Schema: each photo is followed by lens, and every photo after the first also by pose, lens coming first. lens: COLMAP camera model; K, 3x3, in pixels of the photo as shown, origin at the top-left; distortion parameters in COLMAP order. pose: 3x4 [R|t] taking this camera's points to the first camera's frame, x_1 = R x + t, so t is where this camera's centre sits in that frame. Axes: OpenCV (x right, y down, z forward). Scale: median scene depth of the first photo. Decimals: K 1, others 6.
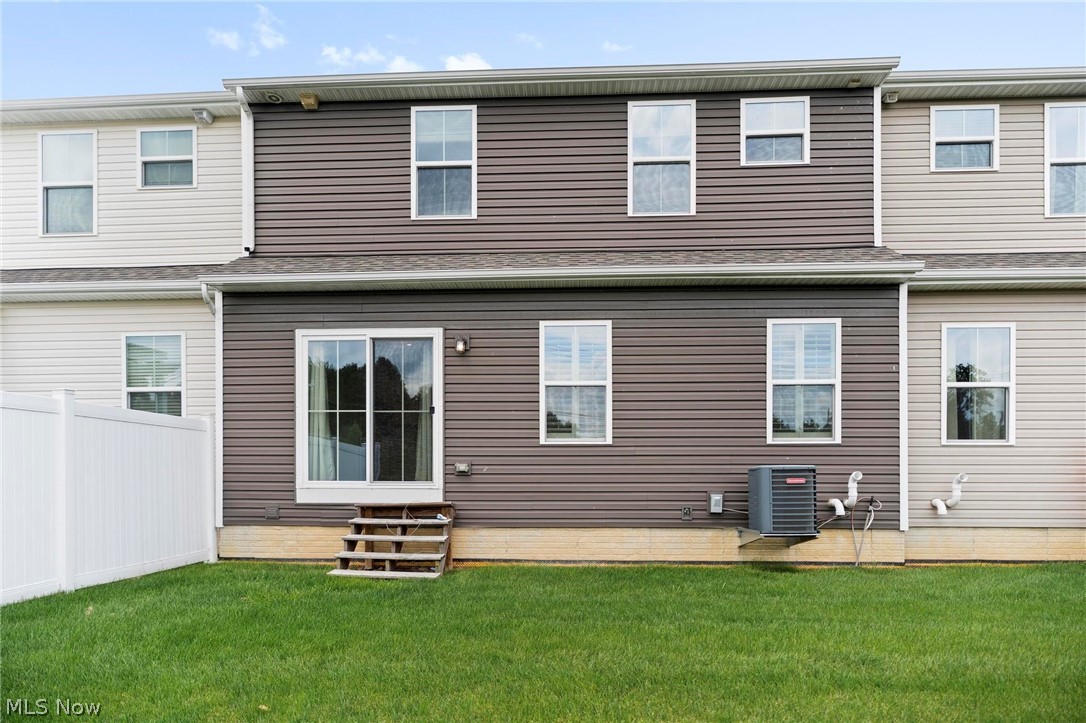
lens RADIAL K [[680.0, 0, 542.8], [0, 680.0, 461.5], [0, 0, 1]] dist [0.004819, -0.001137]
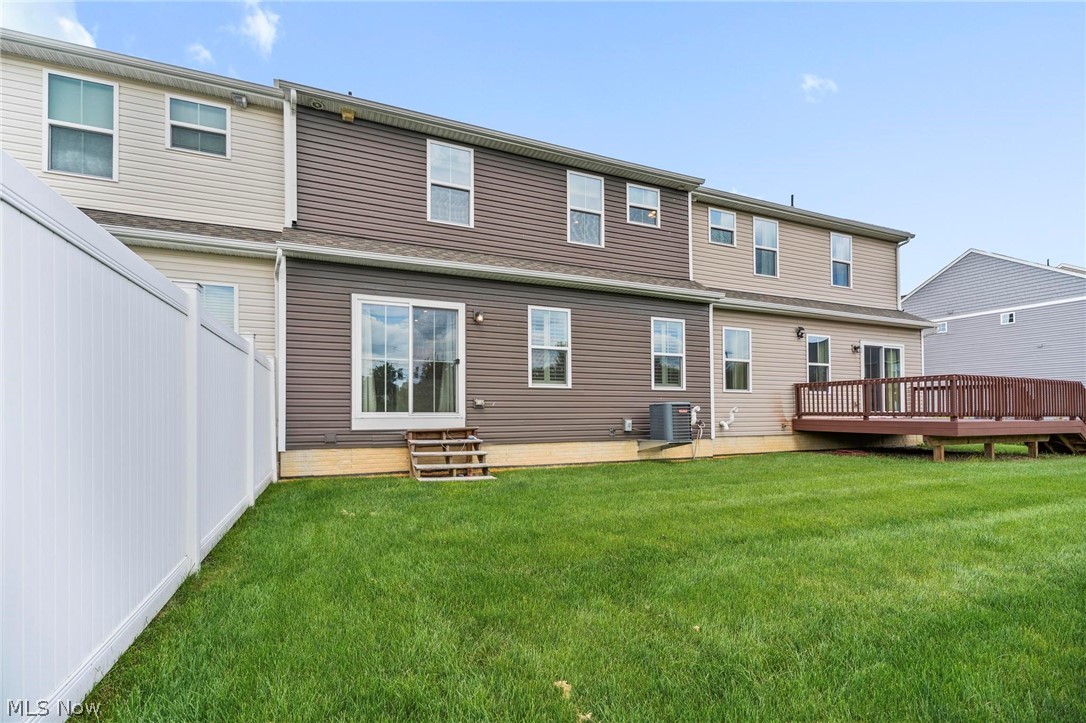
lens RADIAL K [[490.5, 0, 543.0], [0, 490.5, 386.1], [0, 0, 1]] dist [0.017553, 0.000123]
pose [[0.897189, 0.020795, 0.441156, -0.446947], [-0.009869, 0.999585, -0.027048, 0.000793], [-0.441536, 0.019914, 0.897023, 0.018822]]
